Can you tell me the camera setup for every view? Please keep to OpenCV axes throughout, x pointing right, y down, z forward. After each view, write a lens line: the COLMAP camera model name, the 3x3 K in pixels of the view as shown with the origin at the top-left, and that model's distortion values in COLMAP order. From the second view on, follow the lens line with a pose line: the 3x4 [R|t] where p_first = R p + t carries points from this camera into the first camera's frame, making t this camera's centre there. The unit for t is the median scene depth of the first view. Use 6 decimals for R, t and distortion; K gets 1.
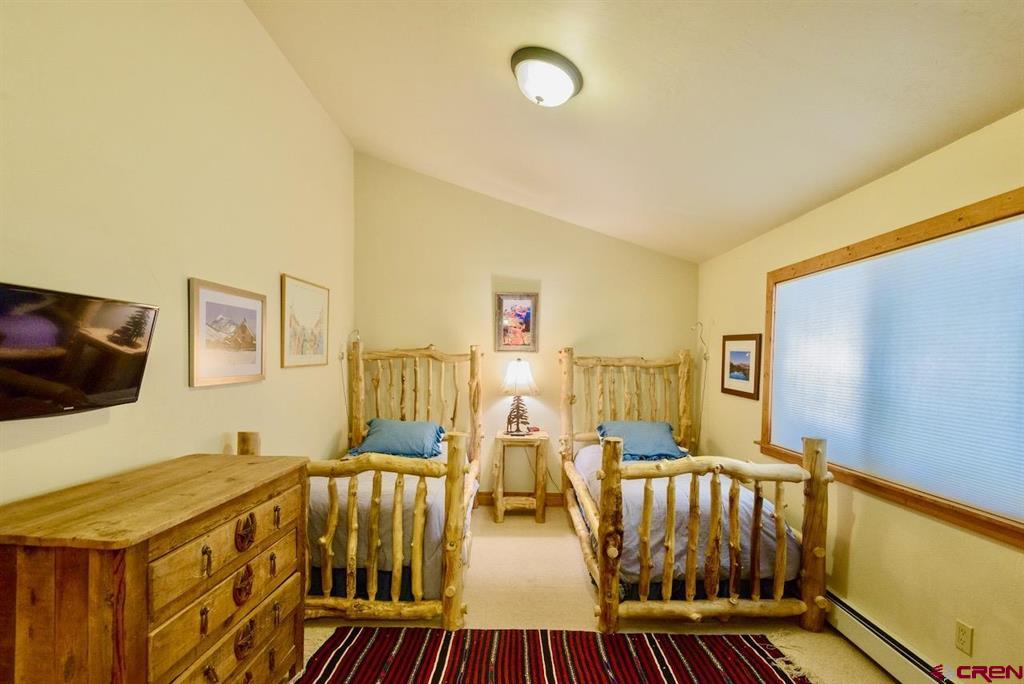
lens RADIAL K [[462.0, 0, 511.5], [0, 462.0, 359.8], [0, 0, 1]] dist [0.001620, -0.000110]
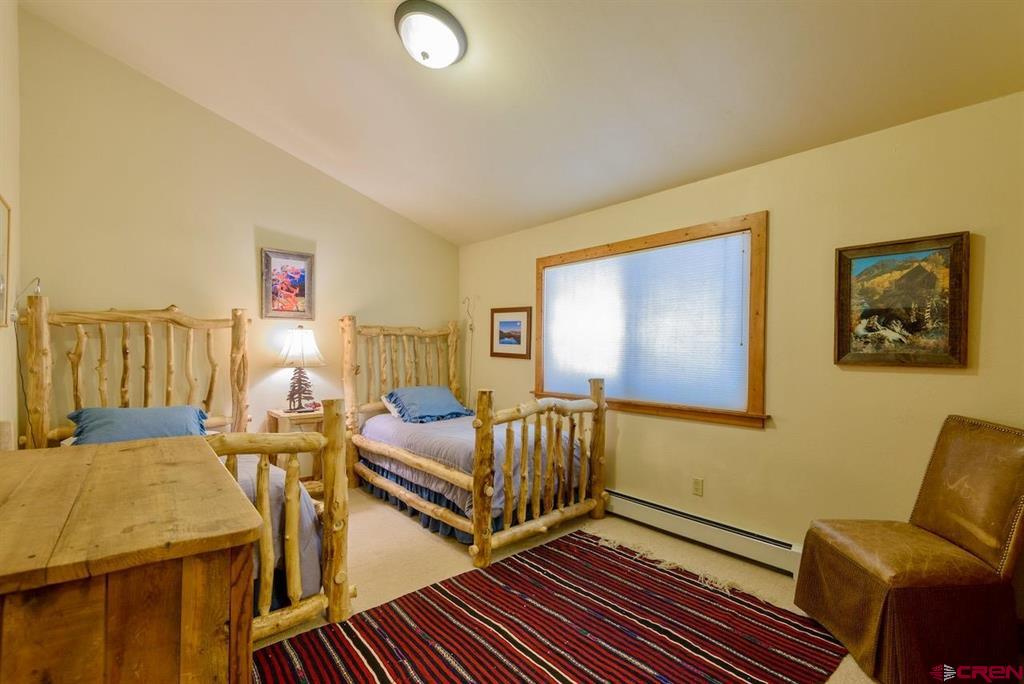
lens RADIAL K [[459.2, 0, 511.9], [0, 459.2, 341.2], [0, 0, 1]] dist [0.000893, -0.000278]
pose [[0.759433, -0.003523, 0.650576, -0.322214], [0.008514, 0.999954, -0.004523, 0.044784], [-0.650530, 0.008974, 0.759428, 0.090676]]
